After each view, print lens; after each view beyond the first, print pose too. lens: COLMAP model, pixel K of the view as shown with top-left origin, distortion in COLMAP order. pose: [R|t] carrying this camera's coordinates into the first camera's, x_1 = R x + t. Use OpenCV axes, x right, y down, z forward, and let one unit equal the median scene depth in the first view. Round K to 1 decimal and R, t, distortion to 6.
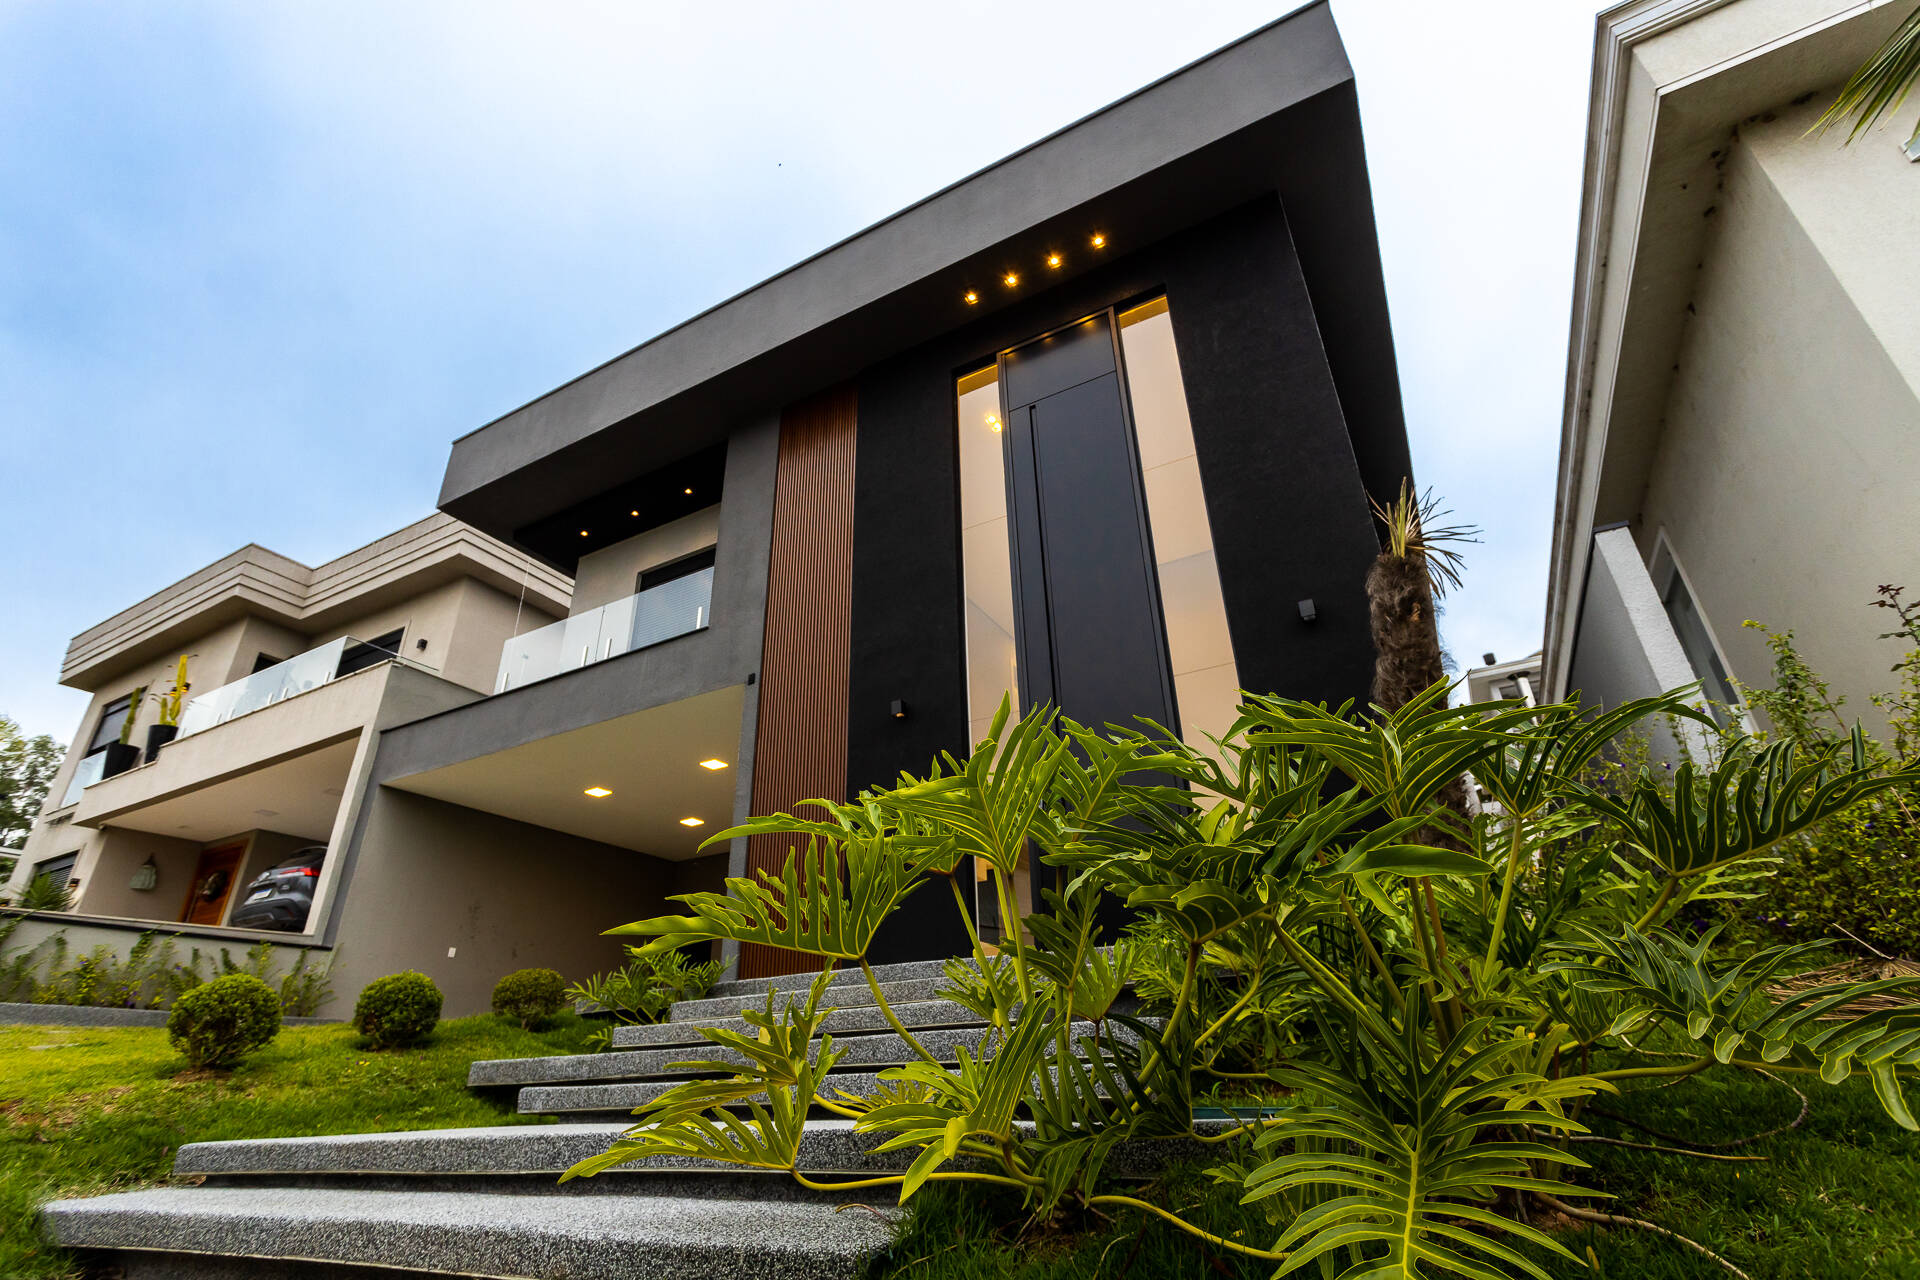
lens RADIAL K [[905.9, 0, 954.0], [0, 905.9, 635.2], [0, 0, 1]] dist [0.004573, 0.000300]
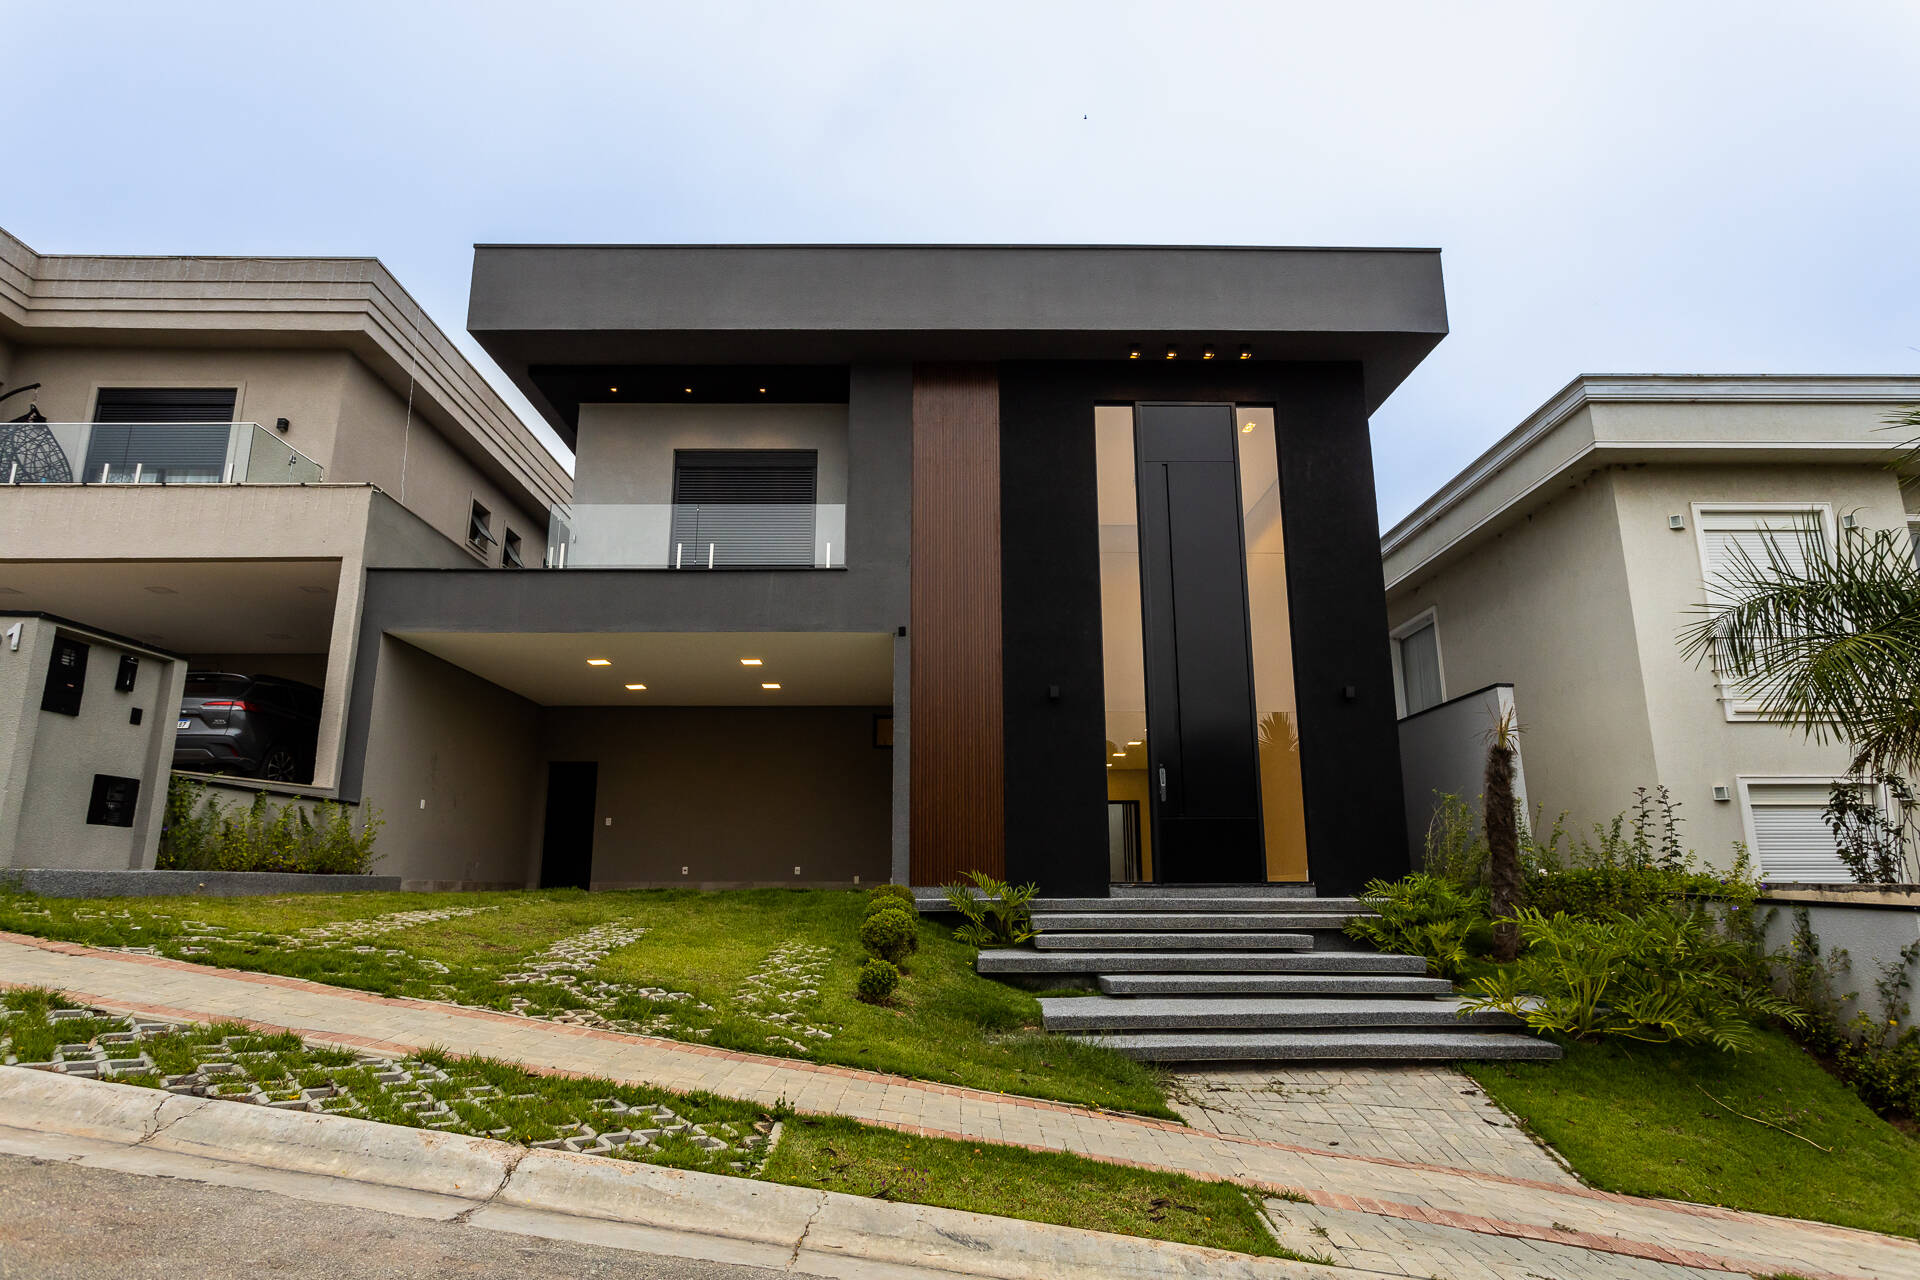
lens RADIAL K [[1084.2, 0, 965.2], [0, 1084.2, 646.9], [0, 0, 1]] dist [-0.012597, 0.002187]
pose [[0.870576, 0.135199, 0.473095, -0.678721], [-0.242838, 0.954308, 0.174146, -0.164587], [-0.427934, -0.266493, 0.863628, -0.210120]]
